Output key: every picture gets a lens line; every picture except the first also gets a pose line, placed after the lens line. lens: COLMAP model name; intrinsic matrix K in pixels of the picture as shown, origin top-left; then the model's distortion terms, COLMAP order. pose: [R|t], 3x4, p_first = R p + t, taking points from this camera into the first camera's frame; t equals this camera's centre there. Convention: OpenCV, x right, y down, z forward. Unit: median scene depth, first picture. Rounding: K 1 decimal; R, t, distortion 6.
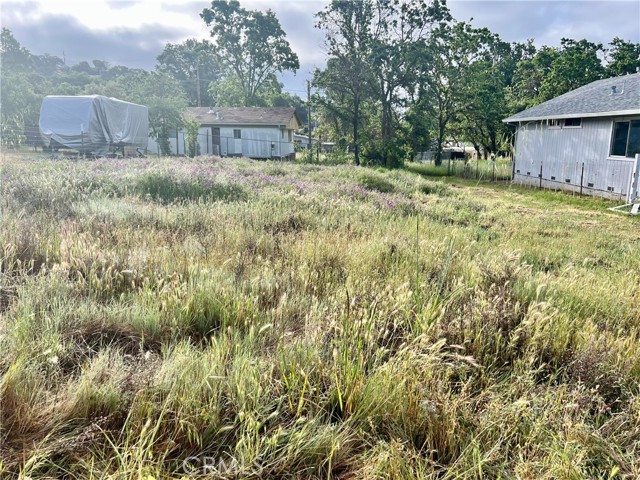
lens RADIAL K [[505.8, 0, 320.0], [0, 505.8, 240.0], [0, 0, 1]] dist [0.047599, -0.049322]
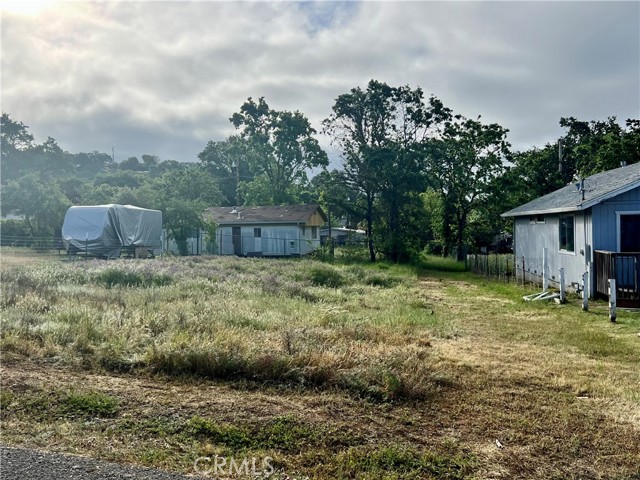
lens RADIAL K [[621.2, 0, 320.0], [0, 621.2, 240.0], [0, 0, 1]] dist [0.087275, -0.009055]
pose [[0.990499, -0.020093, -0.136042, 0.113543], [-0.005183, 0.983111, -0.182939, 0.025297], [0.137420, 0.181906, 0.973666, -0.153235]]
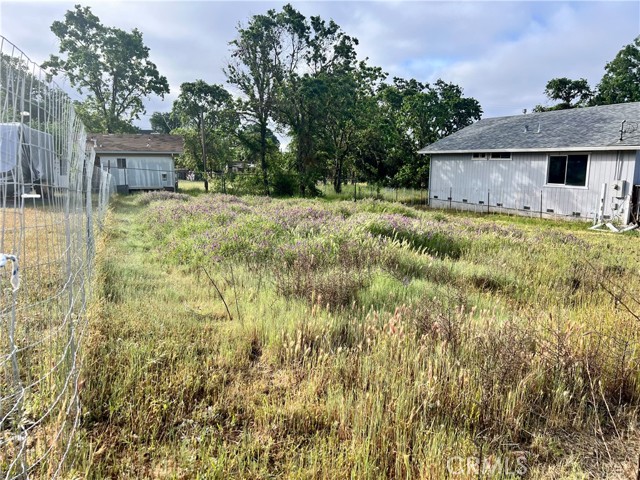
lens RADIAL K [[505.8, 0, 320.0], [0, 505.8, 240.0], [0, 0, 1]] dist [0.047599, -0.049322]
pose [[0.921287, -0.067492, 0.382981, -0.178941], [0.083808, 0.996141, -0.026060, -0.020651], [-0.379744, 0.056106, 0.923389, 0.044108]]
